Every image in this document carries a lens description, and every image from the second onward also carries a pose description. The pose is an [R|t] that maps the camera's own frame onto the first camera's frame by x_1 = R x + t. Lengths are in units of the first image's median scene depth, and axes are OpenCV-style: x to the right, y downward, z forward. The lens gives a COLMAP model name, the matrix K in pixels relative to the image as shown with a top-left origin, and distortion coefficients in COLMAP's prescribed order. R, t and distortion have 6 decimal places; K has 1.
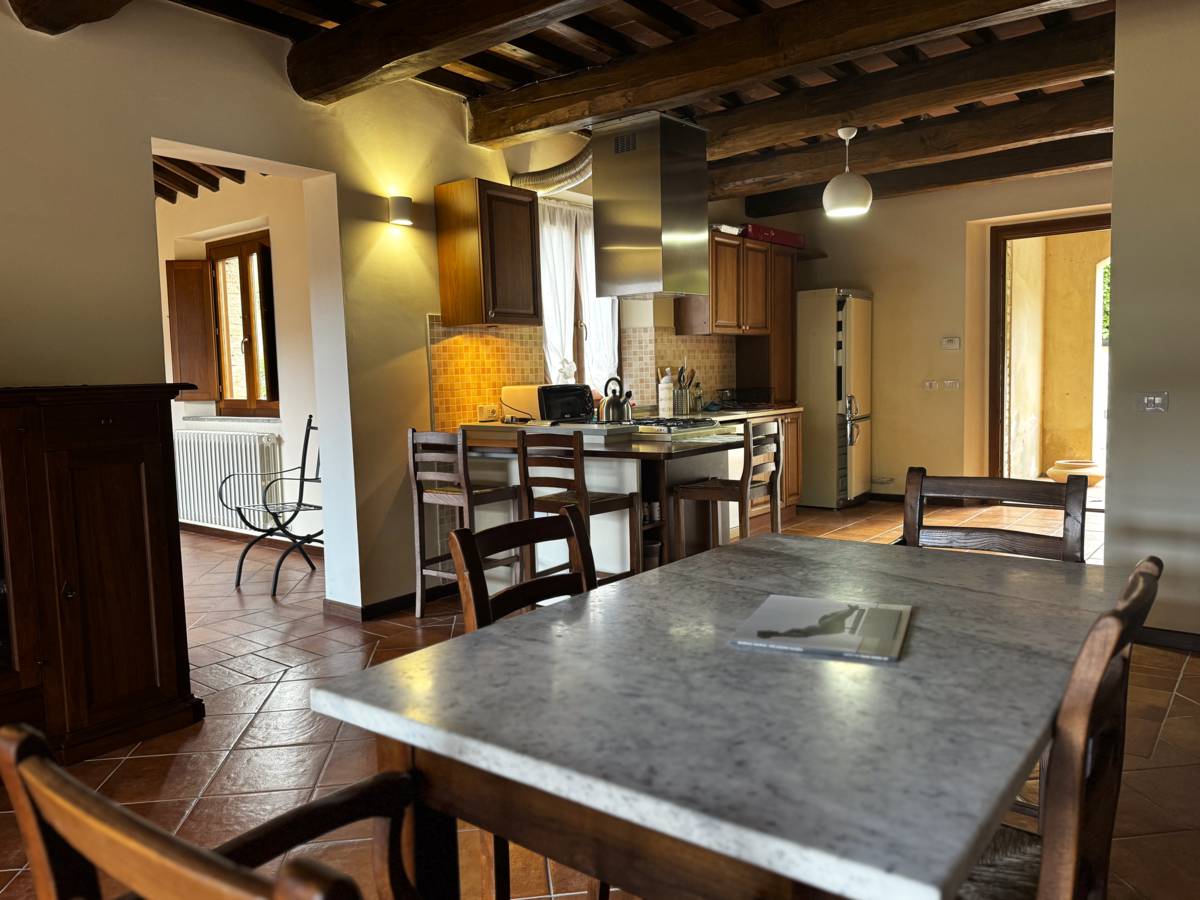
lens RADIAL K [[846.8, 0, 605.2], [0, 846.8, 453.2], [0, 0, 1]] dist [0.045114, -0.043738]
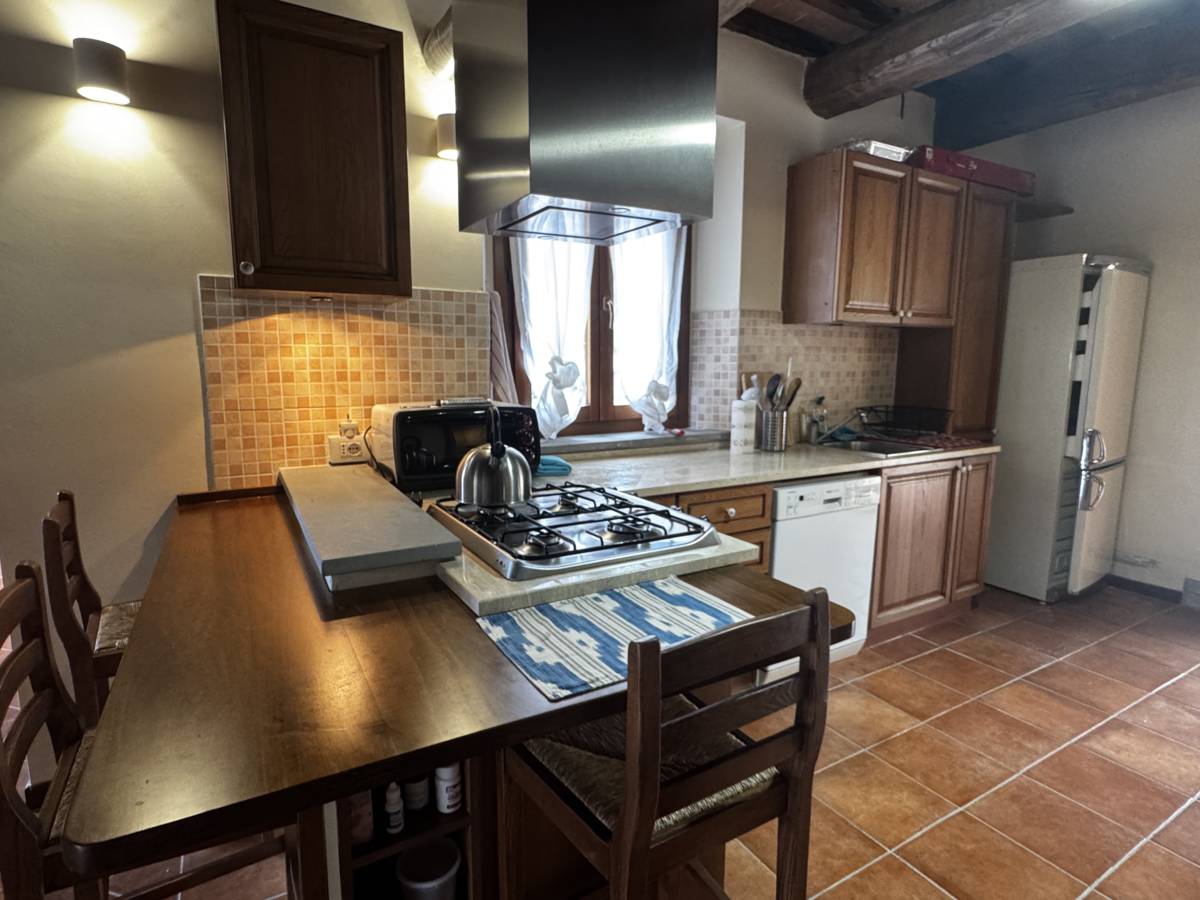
lens RADIAL K [[637.5, 0, 599.7], [0, 637.5, 447.4], [0, 0, 1]] dist [-0.018582, 0.002468]
pose [[0.928658, 0.087799, -0.360396, 0.136704], [-0.068978, 0.995512, 0.064784, -0.067112], [0.364466, -0.035303, 0.930547, 0.494312]]
